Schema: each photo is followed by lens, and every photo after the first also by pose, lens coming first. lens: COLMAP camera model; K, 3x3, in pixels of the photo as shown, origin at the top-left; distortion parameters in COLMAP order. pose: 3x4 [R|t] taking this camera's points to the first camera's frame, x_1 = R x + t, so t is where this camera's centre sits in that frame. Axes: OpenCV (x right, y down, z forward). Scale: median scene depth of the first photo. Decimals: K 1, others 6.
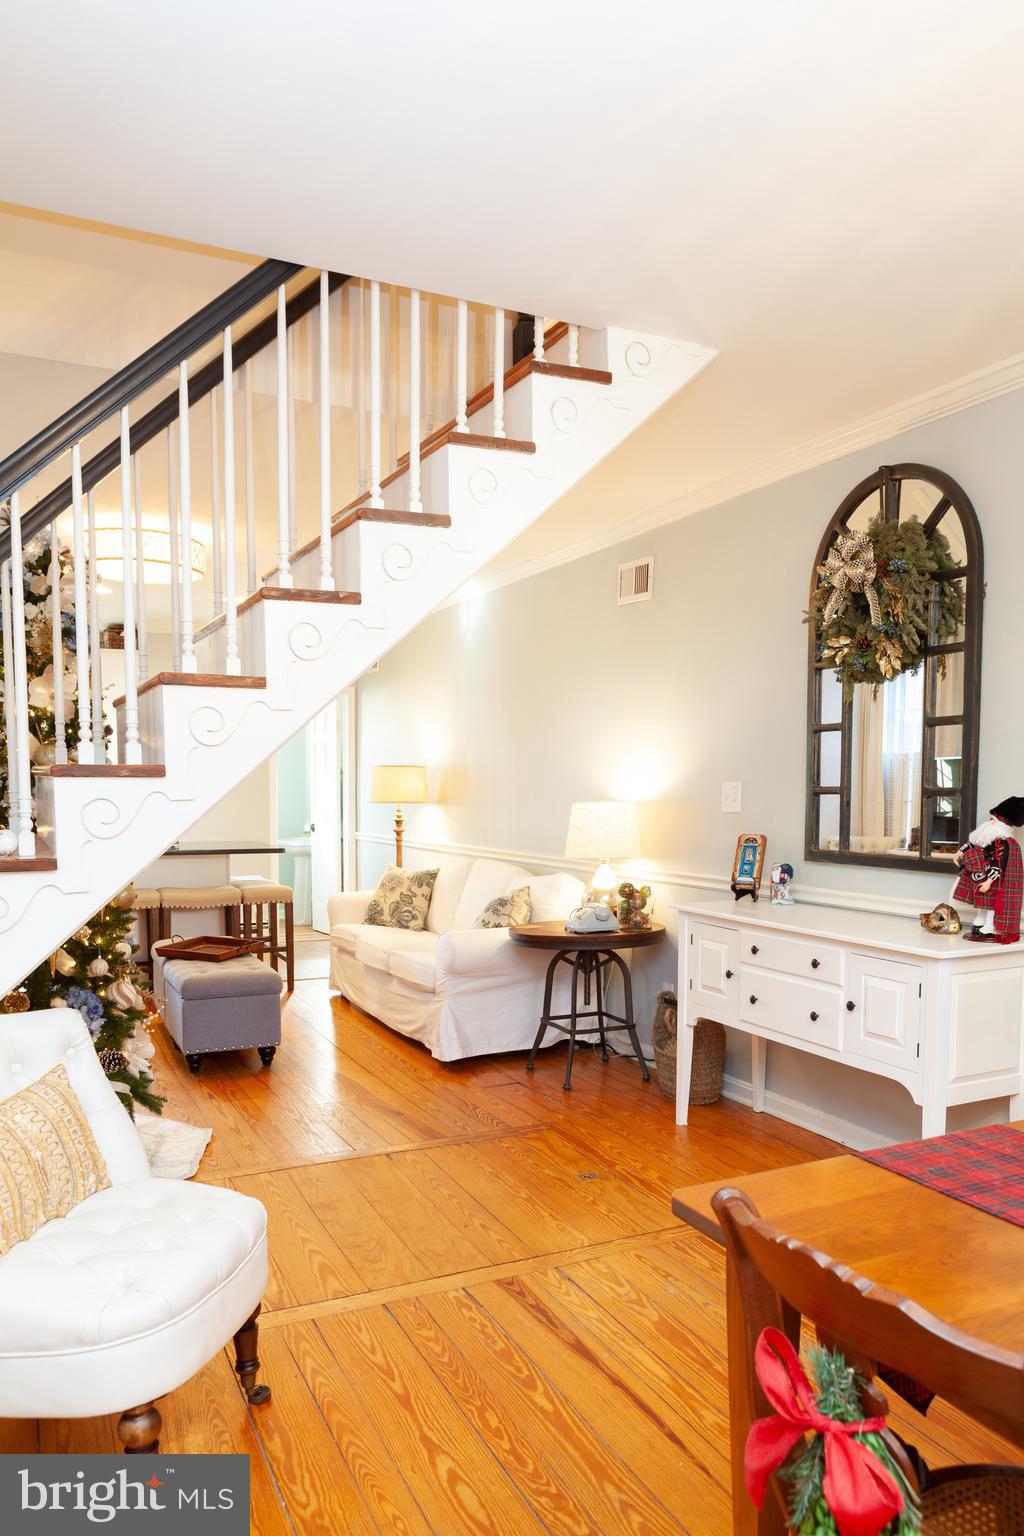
lens RADIAL K [[1095.7, 0, 512.0], [0, 1095.7, 768.0], [0, 0, 1]] dist [-0.006072, -0.001442]
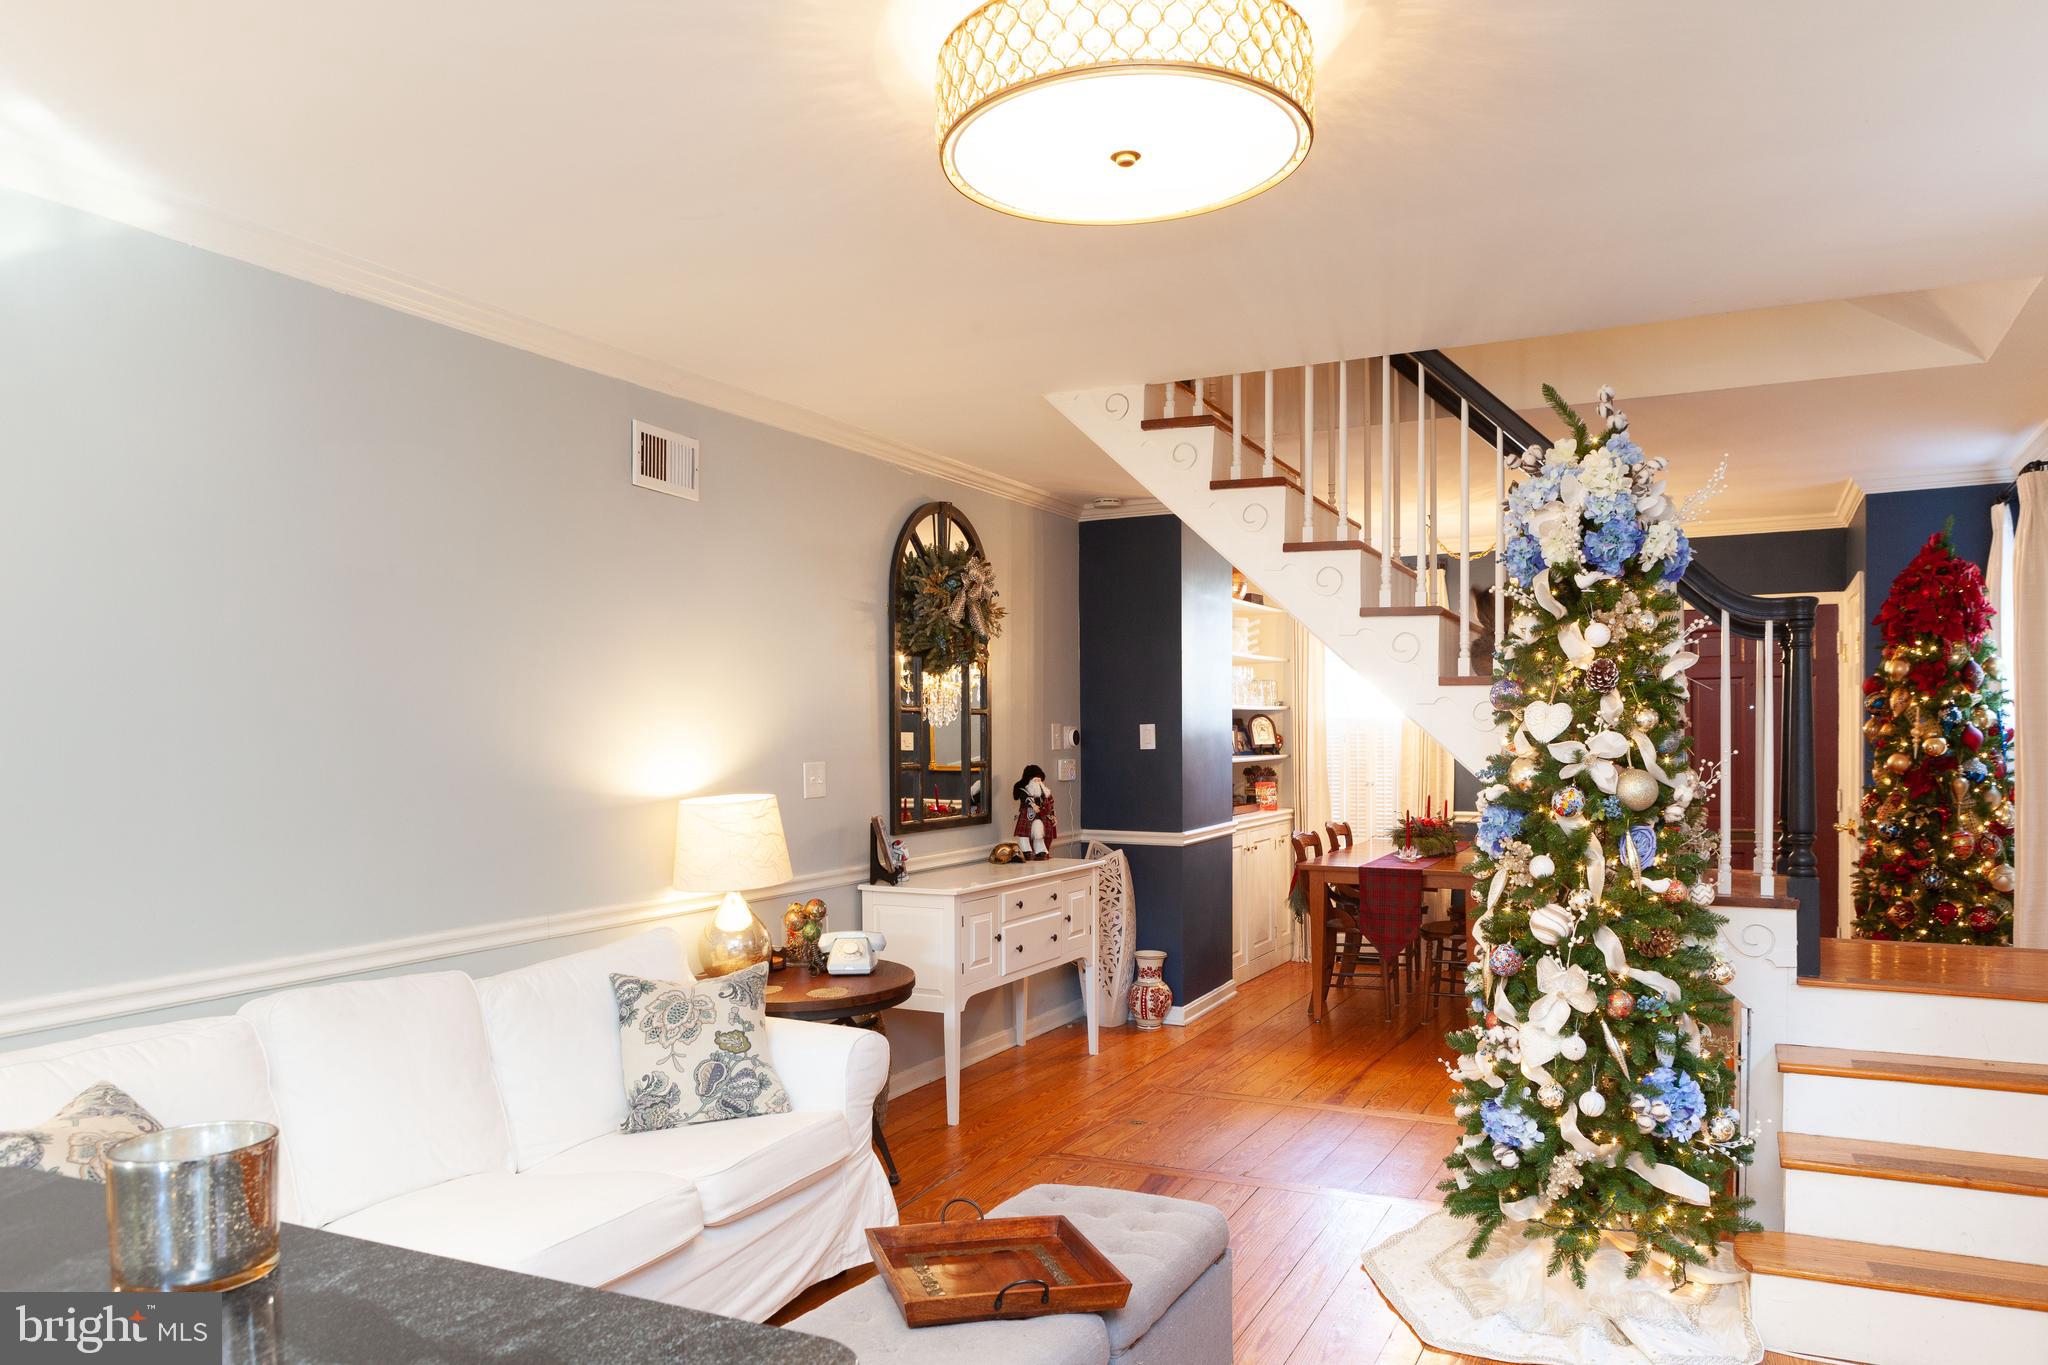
lens RADIAL K [[1461.0, 0, 1024.0], [0, 1461.0, 682.5], [0, 0, 1]] dist [-0.006072, -0.001442]
pose [[-0.634113, 0.025915, 0.772806, -0.980006], [-0.004315, 0.999304, -0.037051, -0.009701], [-0.773228, -0.026829, -0.633560, 1.956676]]
